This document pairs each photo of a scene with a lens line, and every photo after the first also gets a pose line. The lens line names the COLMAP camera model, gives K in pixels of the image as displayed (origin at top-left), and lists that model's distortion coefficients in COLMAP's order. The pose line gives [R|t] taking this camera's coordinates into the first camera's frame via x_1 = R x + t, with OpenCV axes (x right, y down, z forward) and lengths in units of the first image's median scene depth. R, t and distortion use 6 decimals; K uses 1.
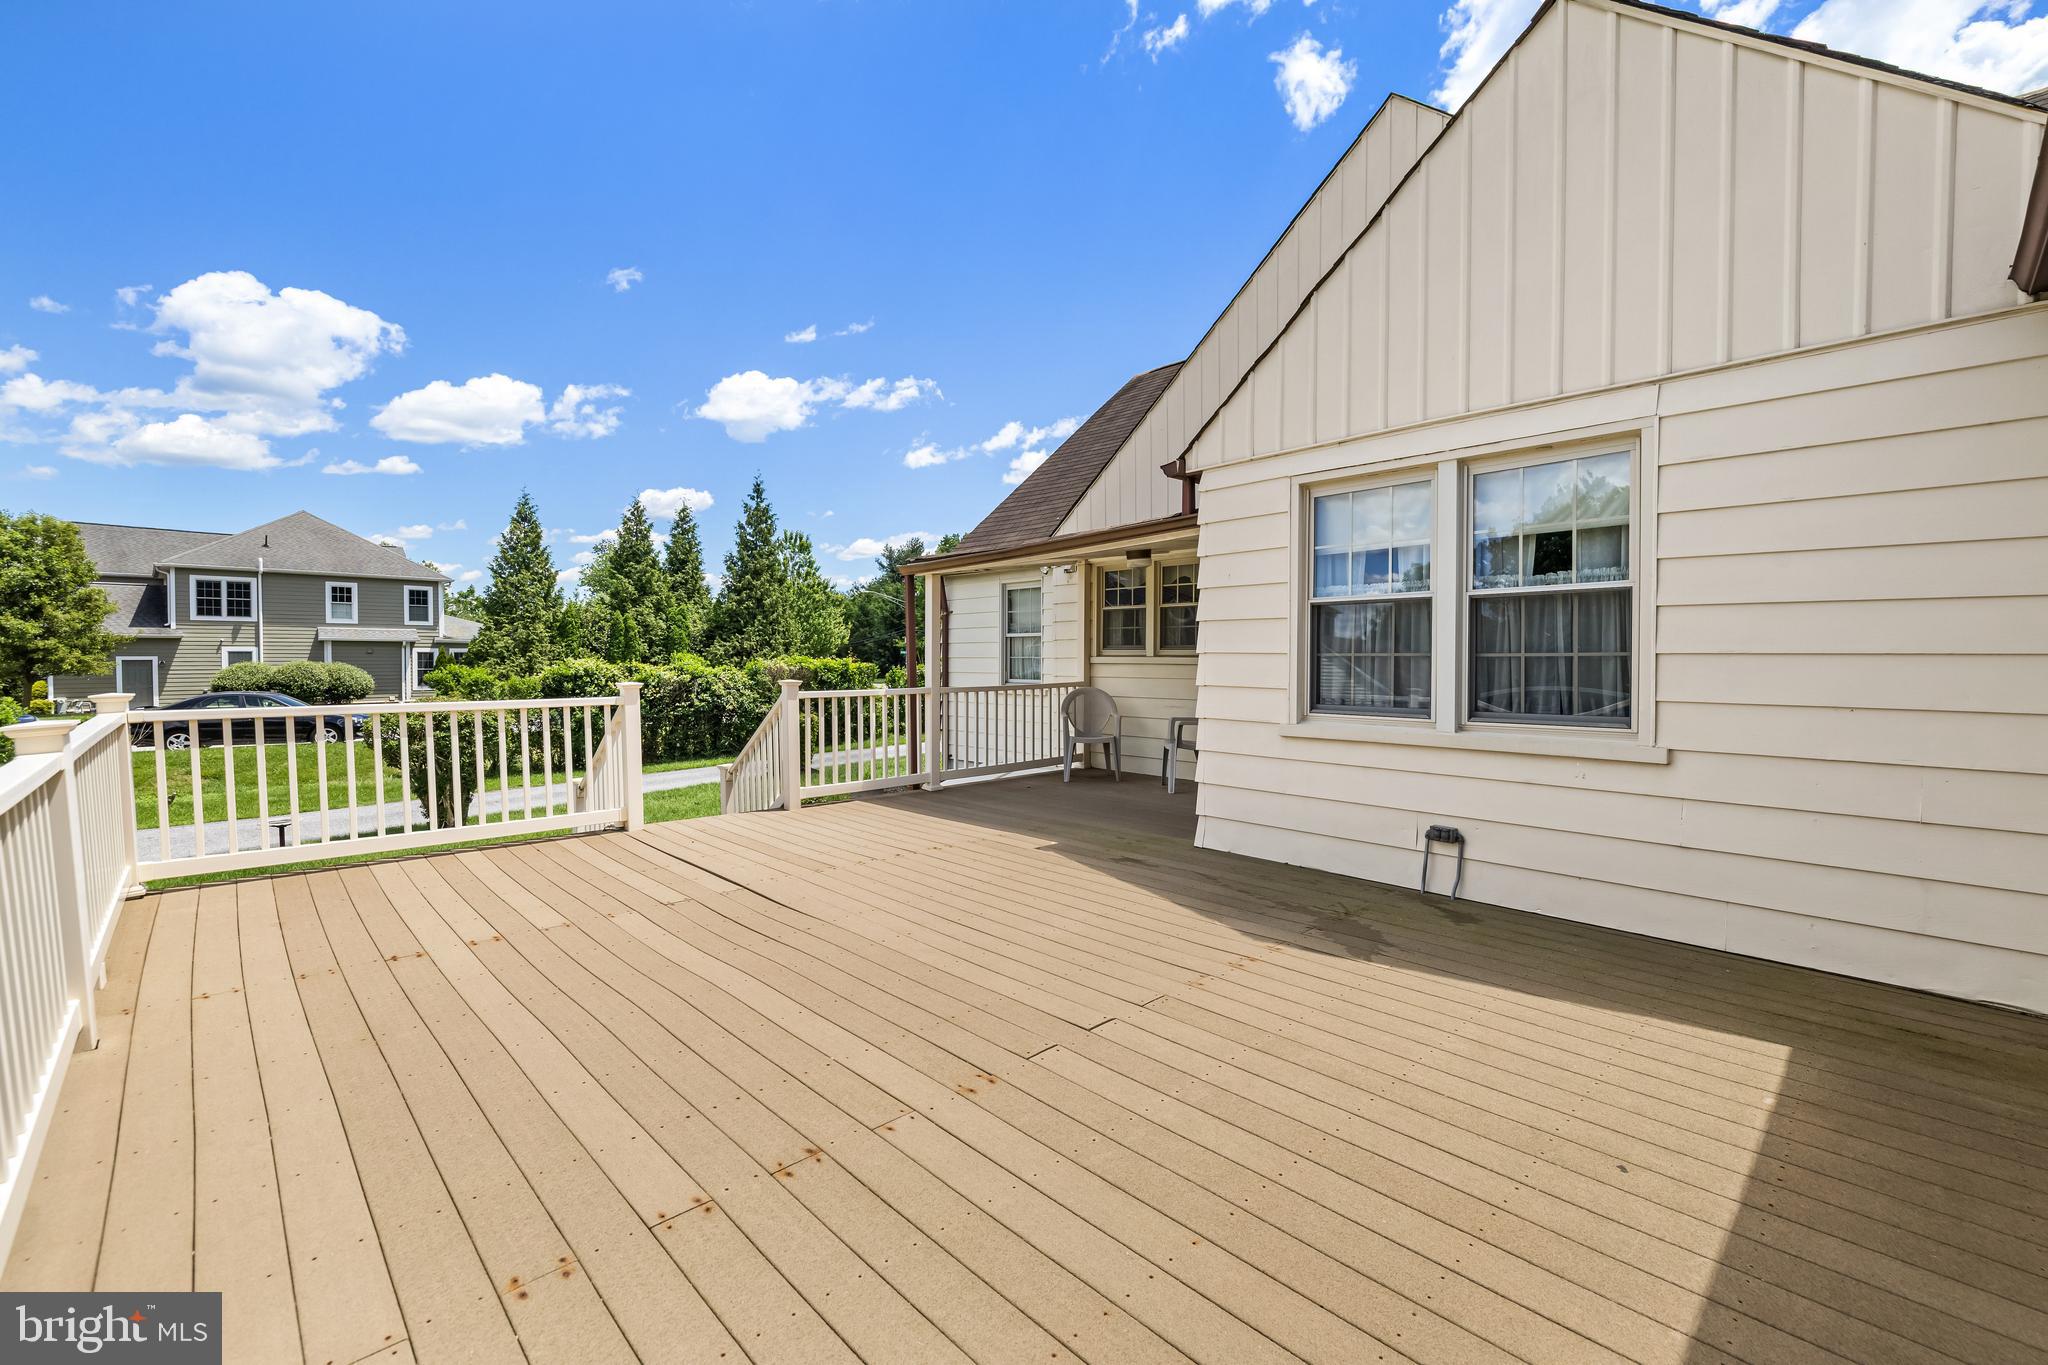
lens RADIAL K [[847.2, 0, 1024.0], [0, 847.2, 682.5], [0, 0, 1]] dist [0.002180, 0.000950]
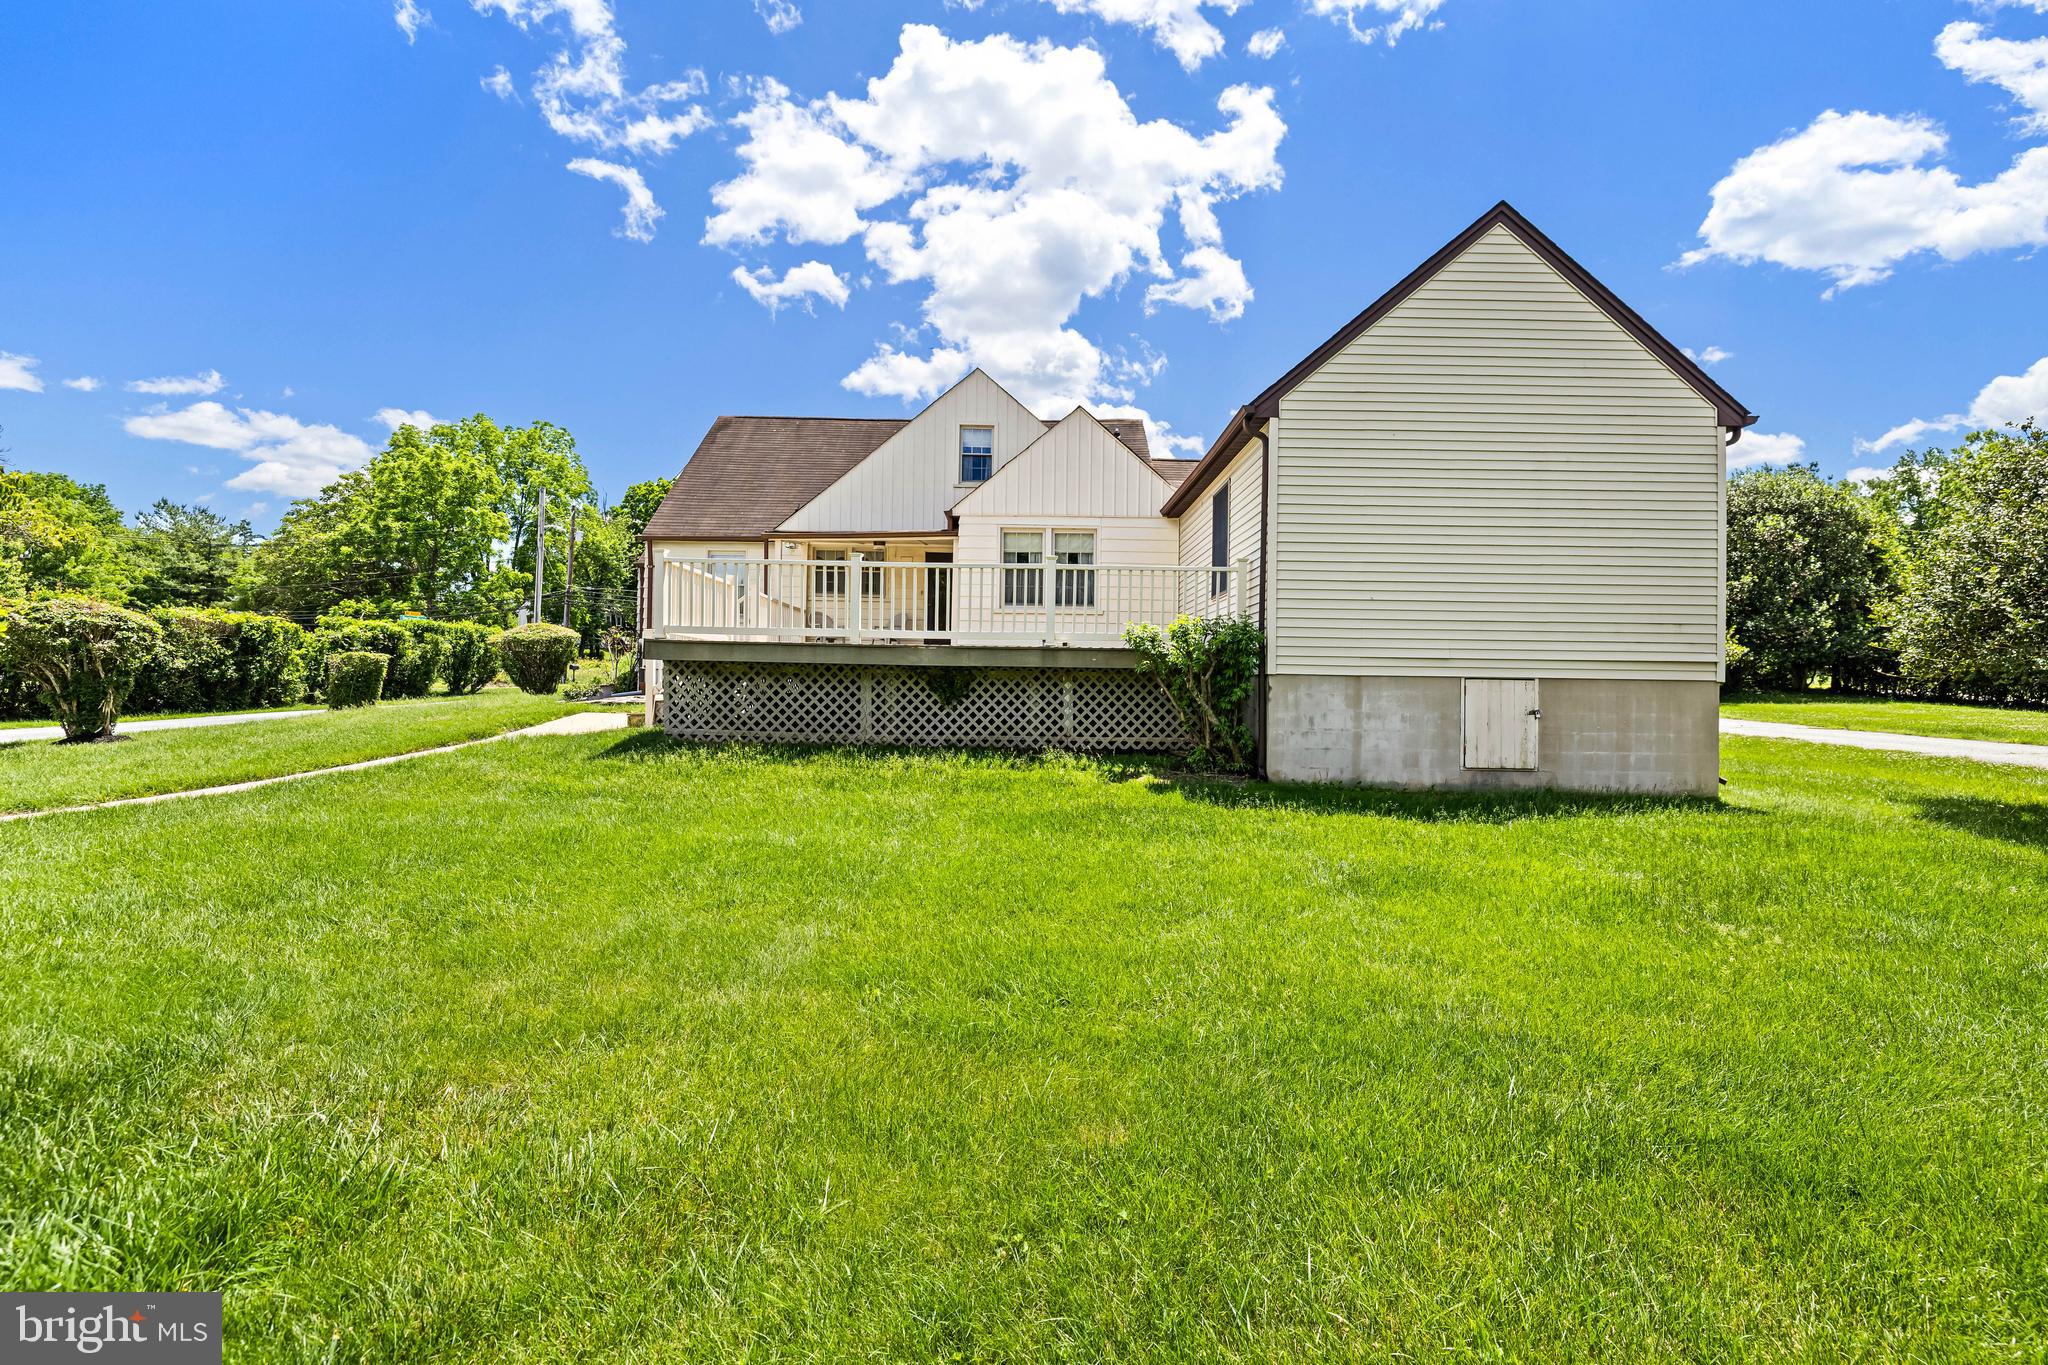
lens RADIAL K [[924.5, 0, 1024.0], [0, 924.5, 682.5], [0, 0, 1]] dist [-0.003721, -0.000306]
pose [[0.689118, 0.016342, 0.724464, -0.249589], [0.005764, 0.999590, -0.028031, 0.051333], [-0.724626, 0.023492, 0.688742, -0.165494]]
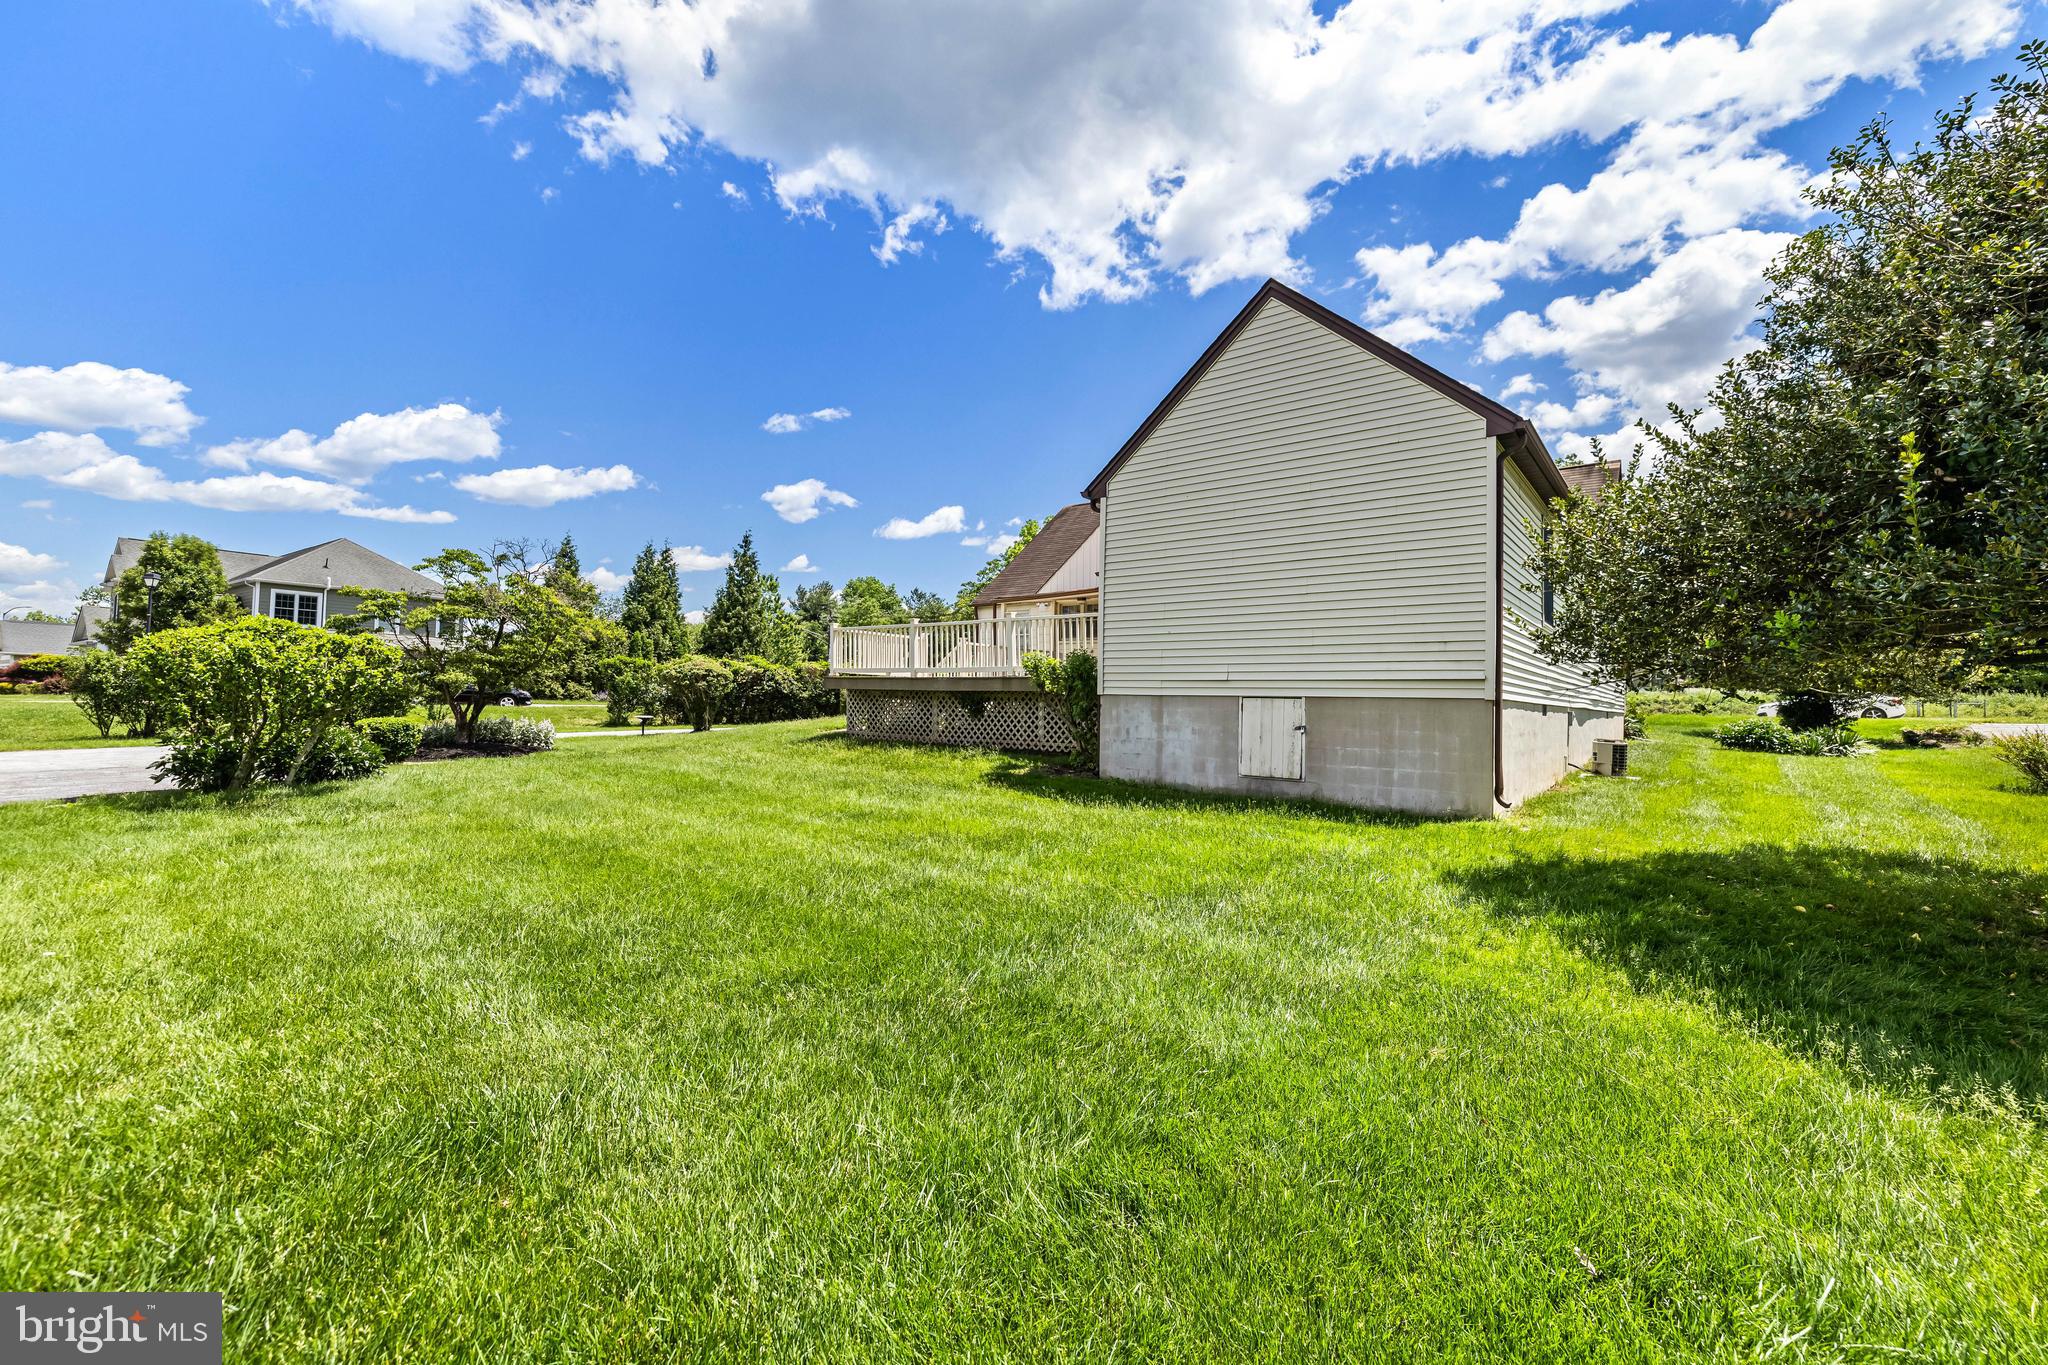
lens RADIAL K [[847.2, 0, 1024.0], [0, 847.2, 682.5], [0, 0, 1]] dist [0.002180, 0.000950]
pose [[0.989624, 0.025709, 0.141364, -0.085636], [-0.017835, 0.998233, -0.056687, 0.055627], [-0.142572, 0.053577, 0.988333, -0.337033]]
